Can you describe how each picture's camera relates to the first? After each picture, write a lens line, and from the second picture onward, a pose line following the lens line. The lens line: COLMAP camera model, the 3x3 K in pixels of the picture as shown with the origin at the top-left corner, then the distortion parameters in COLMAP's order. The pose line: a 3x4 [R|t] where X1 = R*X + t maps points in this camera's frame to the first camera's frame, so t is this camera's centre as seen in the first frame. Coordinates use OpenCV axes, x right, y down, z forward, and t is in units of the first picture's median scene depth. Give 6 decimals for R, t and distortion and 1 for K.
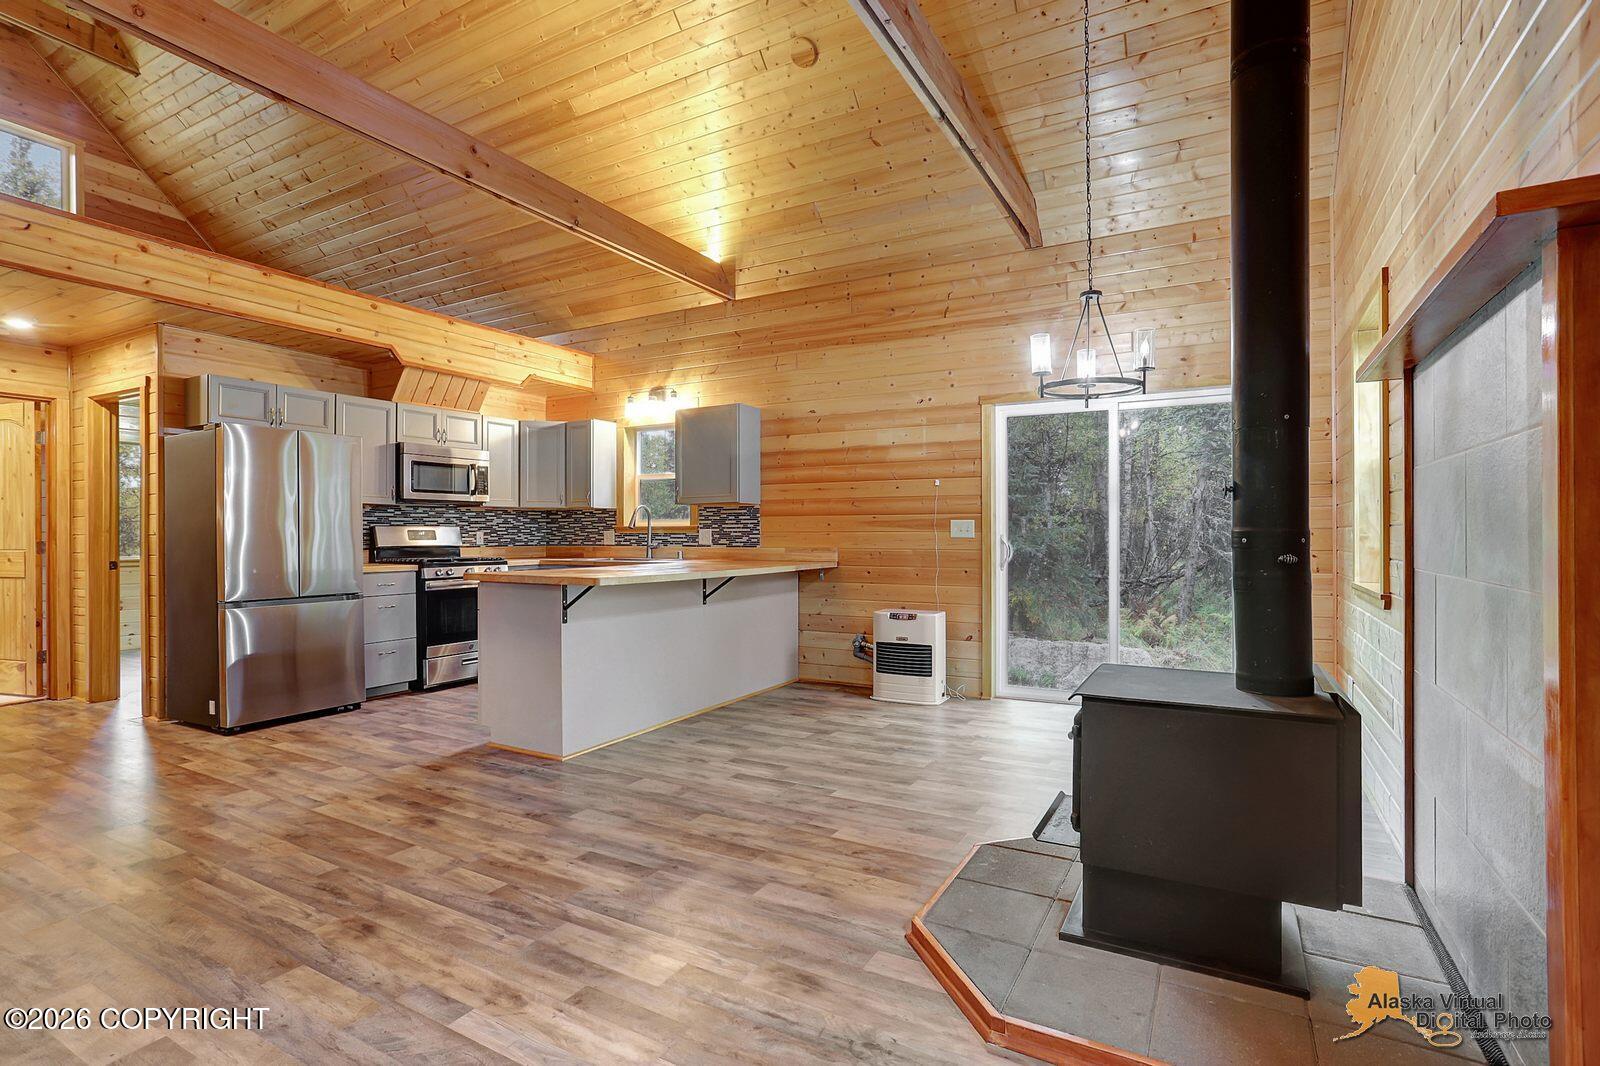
lens RADIAL K [[788.1, 0, 742.2], [0, 788.1, 534.9], [0, 0, 1]] dist [-0.025185, 0.013267]
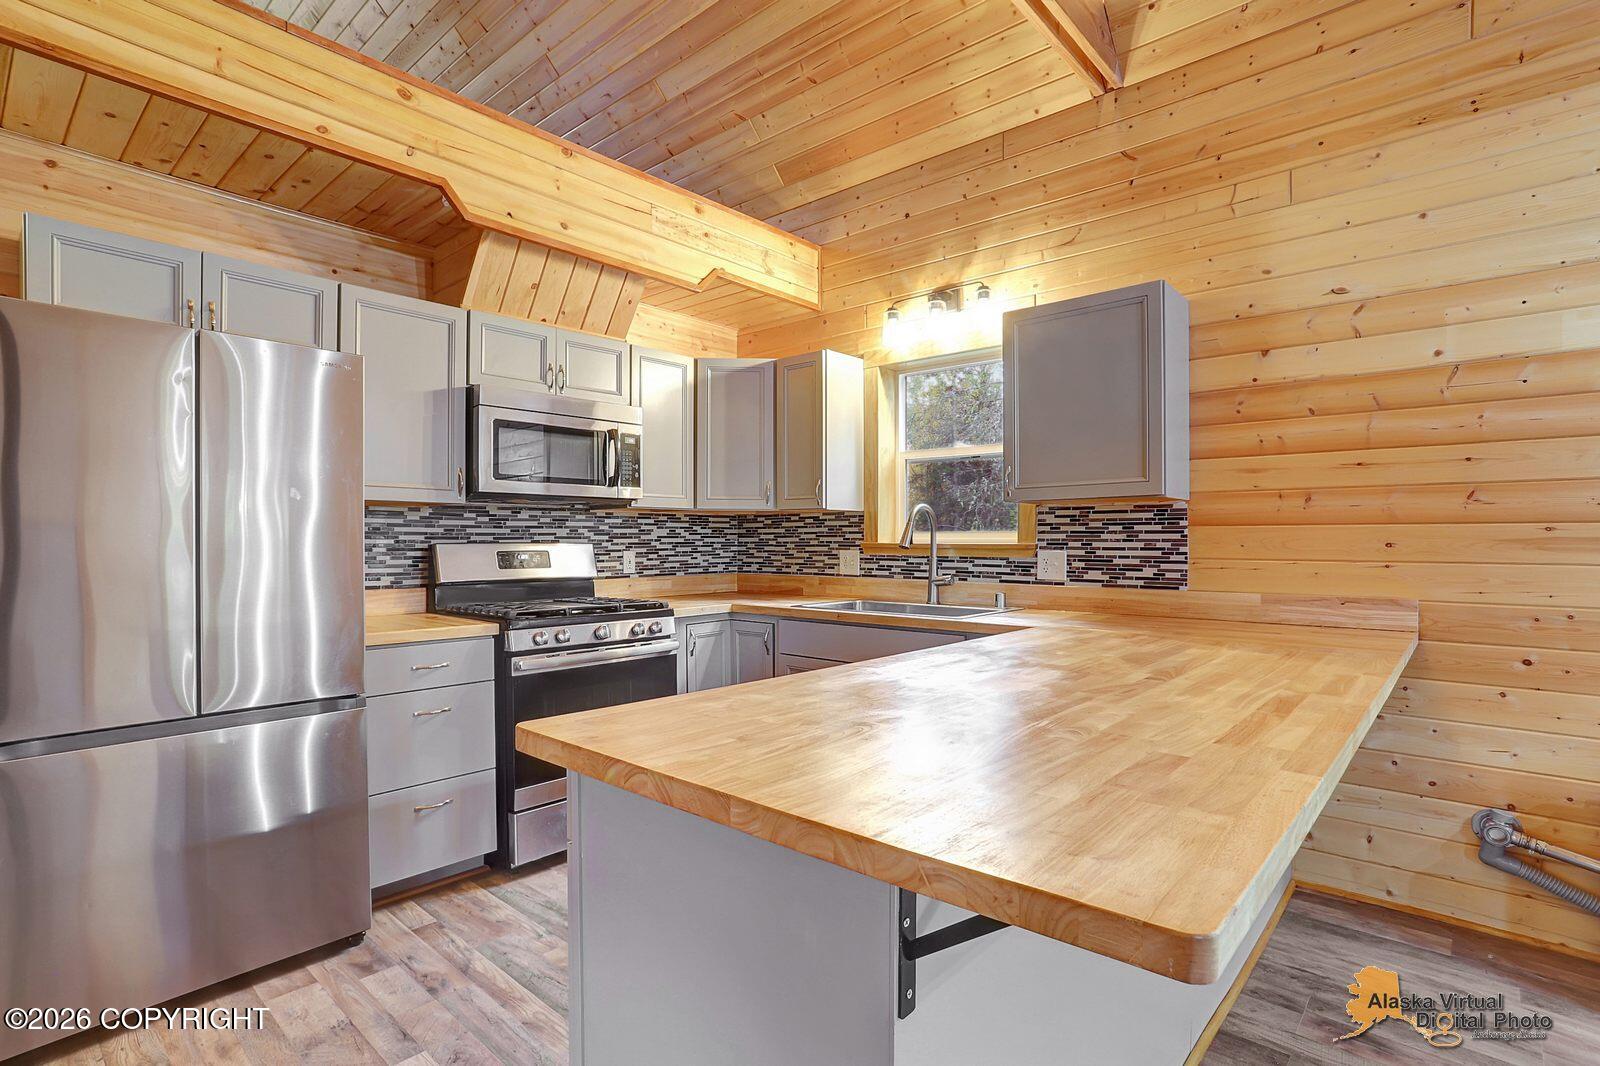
lens RADIAL K [[788.1, 0, 801.6], [0, 788.1, 546.7], [0, 0, 1]] dist [-0.025185, 0.013267]
pose [[0.990553, 0.002932, -0.137101, -0.137278], [-0.001931, 0.999970, 0.007436, -0.013178], [0.137119, -0.007101, 0.990529, 0.474954]]
